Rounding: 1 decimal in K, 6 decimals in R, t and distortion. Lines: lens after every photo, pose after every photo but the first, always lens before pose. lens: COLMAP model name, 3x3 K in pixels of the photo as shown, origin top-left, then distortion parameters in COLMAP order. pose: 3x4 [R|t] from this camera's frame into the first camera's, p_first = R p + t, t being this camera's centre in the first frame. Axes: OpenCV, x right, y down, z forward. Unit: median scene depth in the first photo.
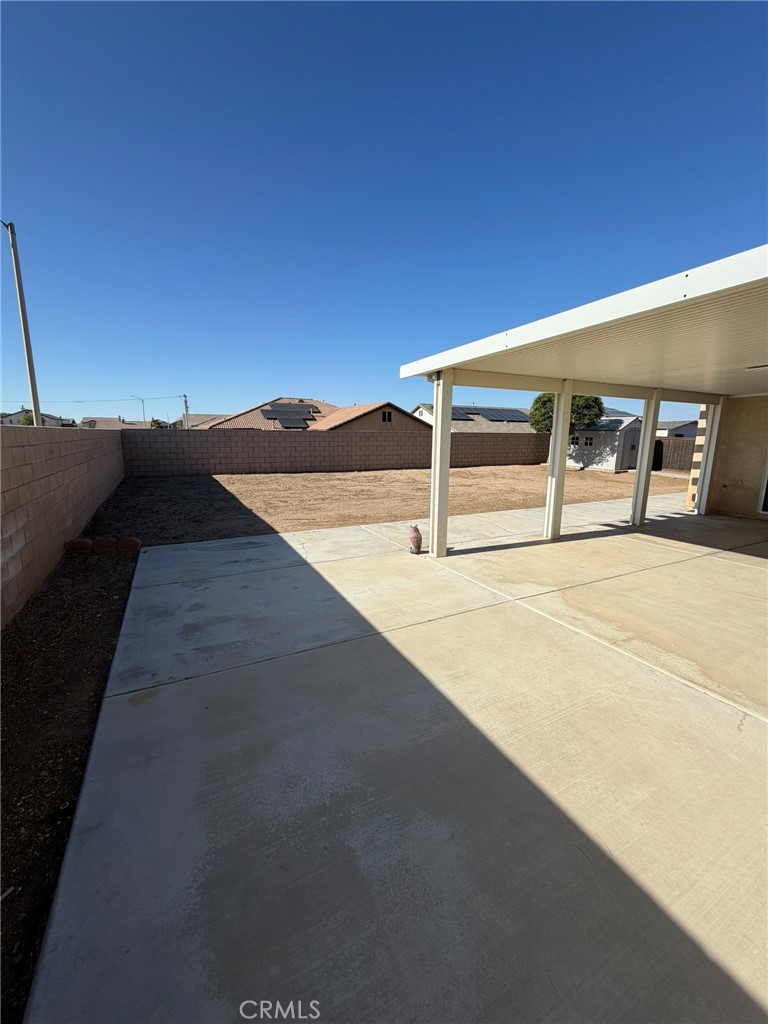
lens RADIAL K [[407.9, 0, 384.2], [0, 407.9, 509.8], [0, 0, 1]] dist [0.001088, 0.000756]
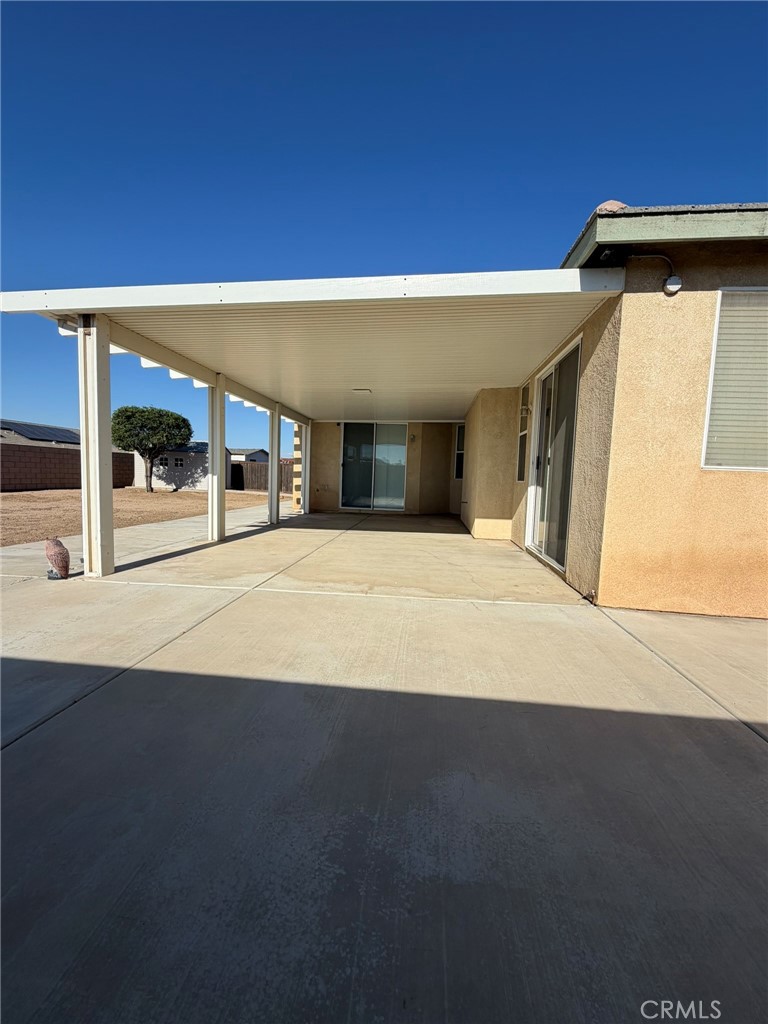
lens RADIAL K [[407.9, 0, 384.7], [0, 407.9, 511.5], [0, 0, 1]] dist [0.001088, 0.000756]
pose [[0.551621, -0.060041, 0.831931, -0.156343], [0.122731, 0.992392, -0.009756, 0.061303], [-0.825016, 0.107485, 0.554793, 0.158098]]
